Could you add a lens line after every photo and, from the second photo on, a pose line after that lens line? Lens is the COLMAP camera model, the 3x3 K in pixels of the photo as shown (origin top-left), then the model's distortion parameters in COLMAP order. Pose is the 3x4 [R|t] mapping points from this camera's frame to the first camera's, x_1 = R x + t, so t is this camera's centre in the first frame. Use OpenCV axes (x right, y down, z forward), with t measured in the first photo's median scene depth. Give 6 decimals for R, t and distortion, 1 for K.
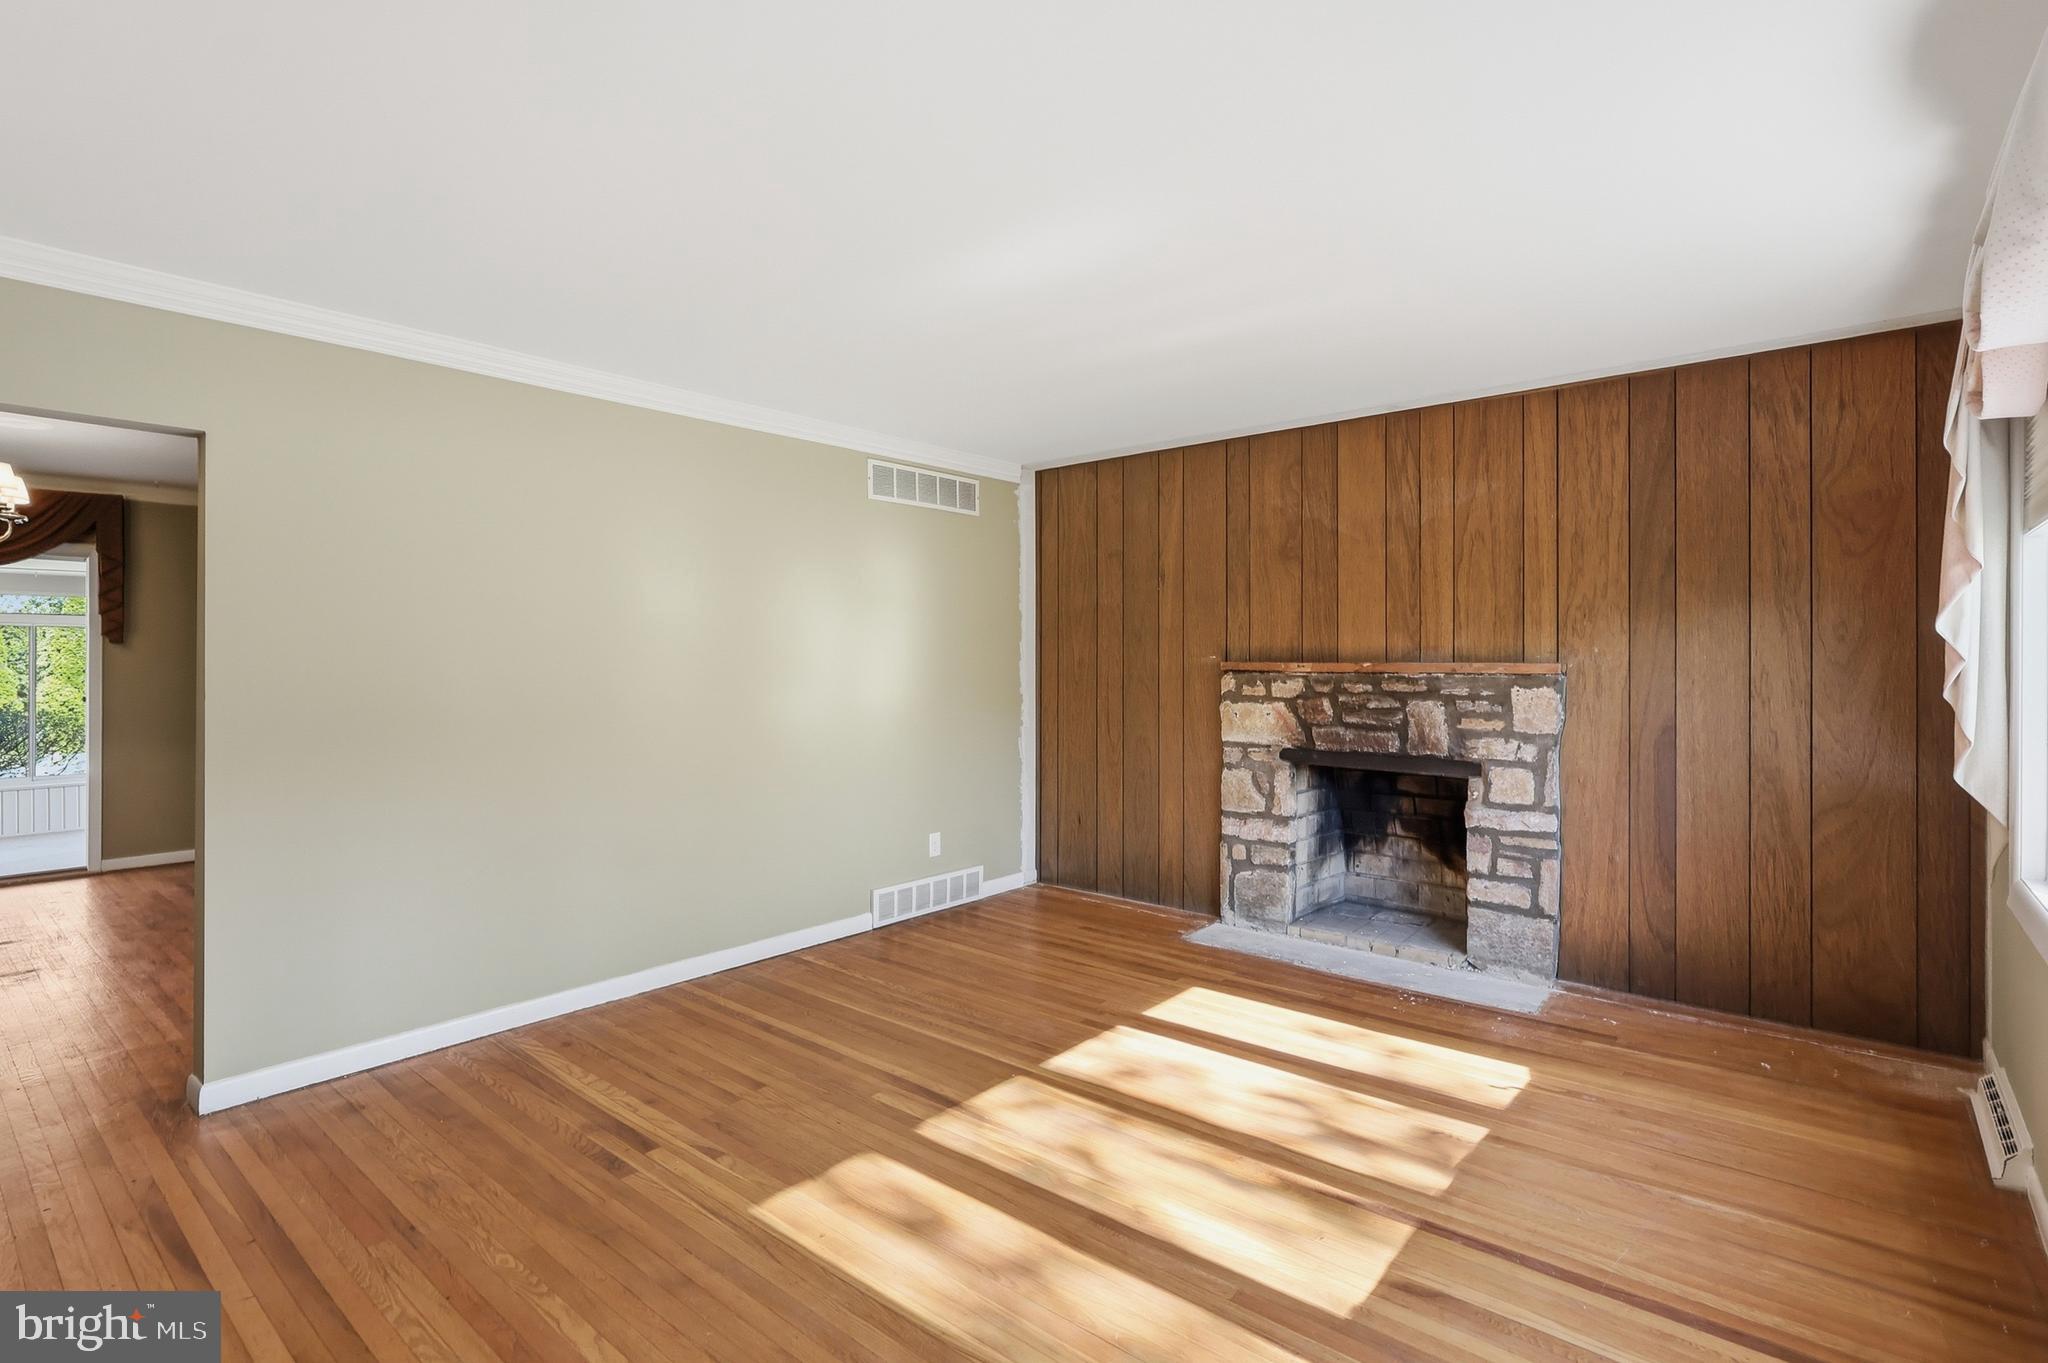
lens RADIAL K [[965.6, 0, 969.4], [0, 965.6, 651.9], [0, 0, 1]] dist [-0.005222, 0.000944]
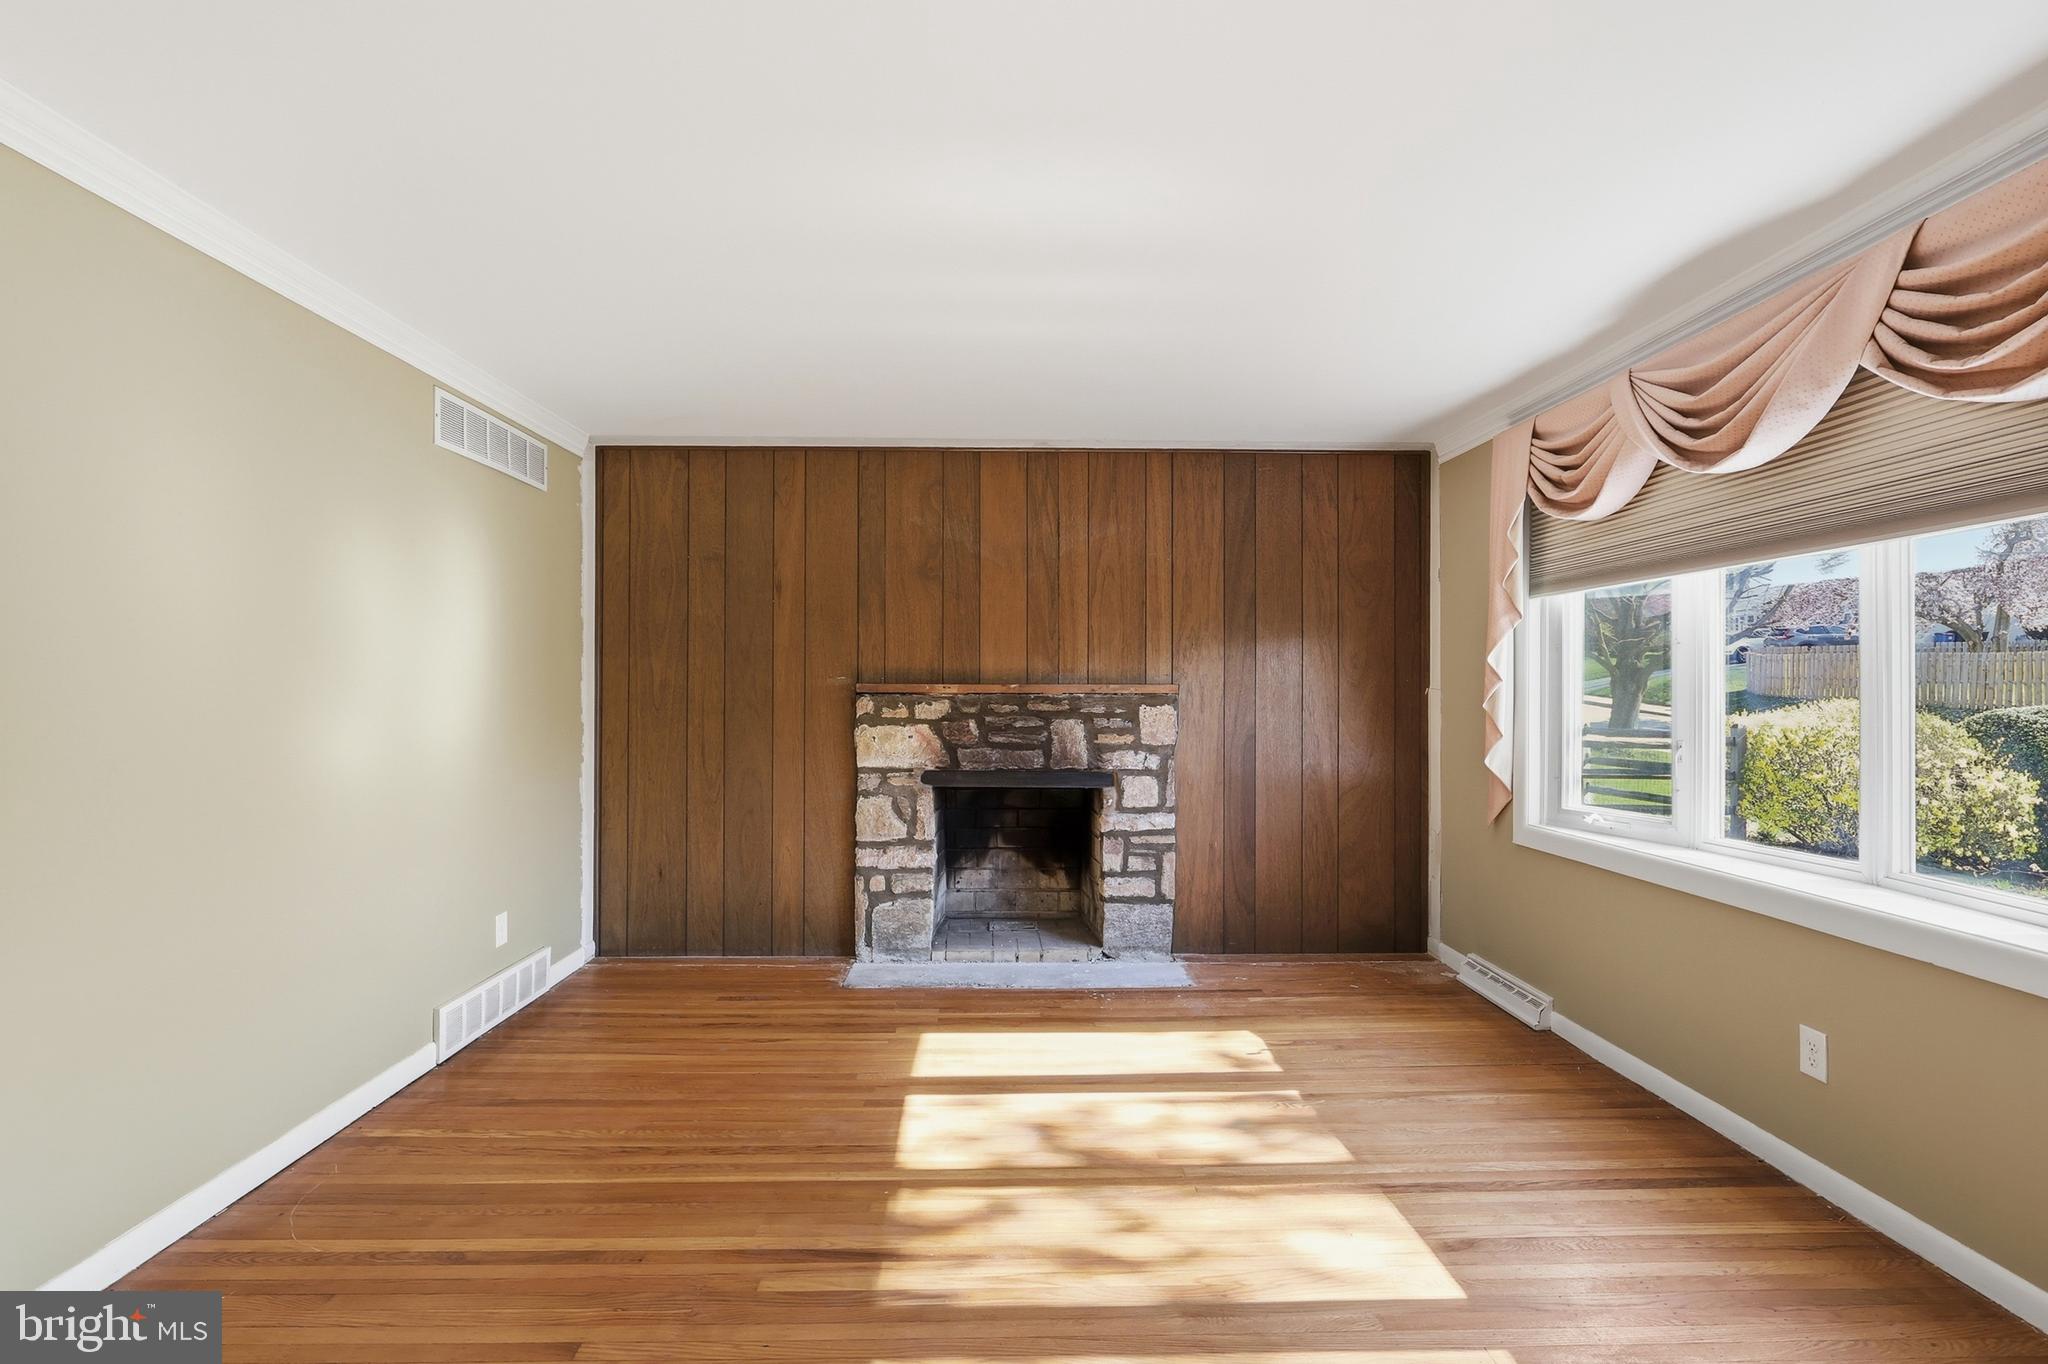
lens RADIAL K [[965.6, 0, 986.5], [0, 965.6, 676.2], [0, 0, 1]] dist [-0.005222, 0.000944]
pose [[0.738716, 0.010403, 0.673936, -0.354329], [-0.007832, 0.999946, -0.006851, 0.011541], [-0.673971, -0.000217, 0.738758, 0.283069]]
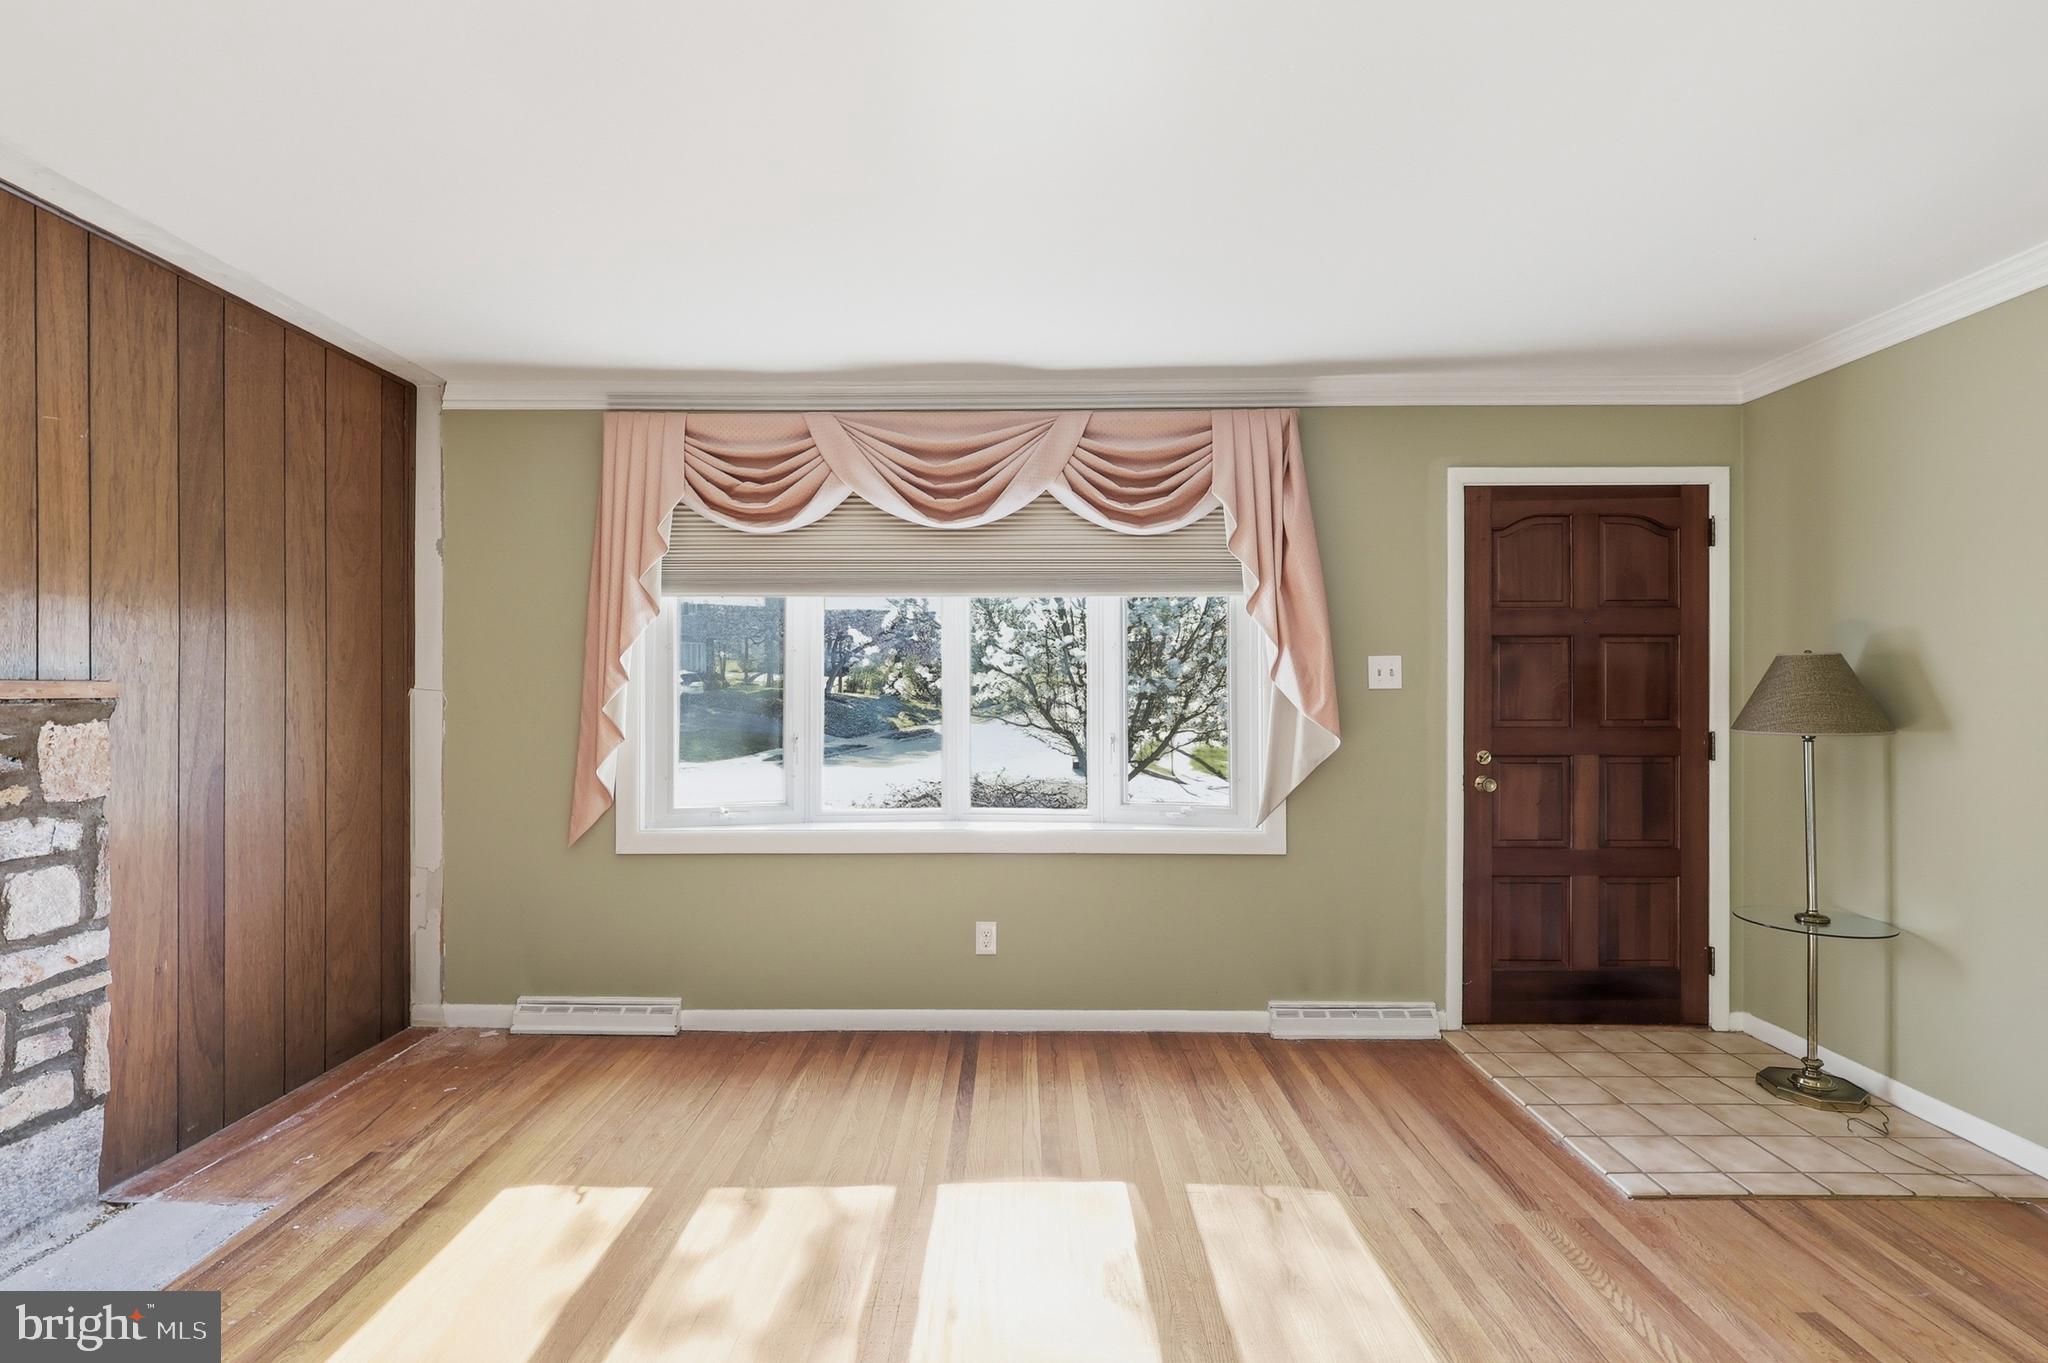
lens RADIAL K [[965.6, 0, 1005.9], [0, 965.6, 691.4], [0, 0, 1]] dist [-0.005222, 0.000944]
pose [[-0.672361, 0.000077, 0.740223, -0.228608], [-0.007074, 0.999954, -0.006529, 0.018352], [-0.740189, -0.009626, -0.672330, 0.985783]]
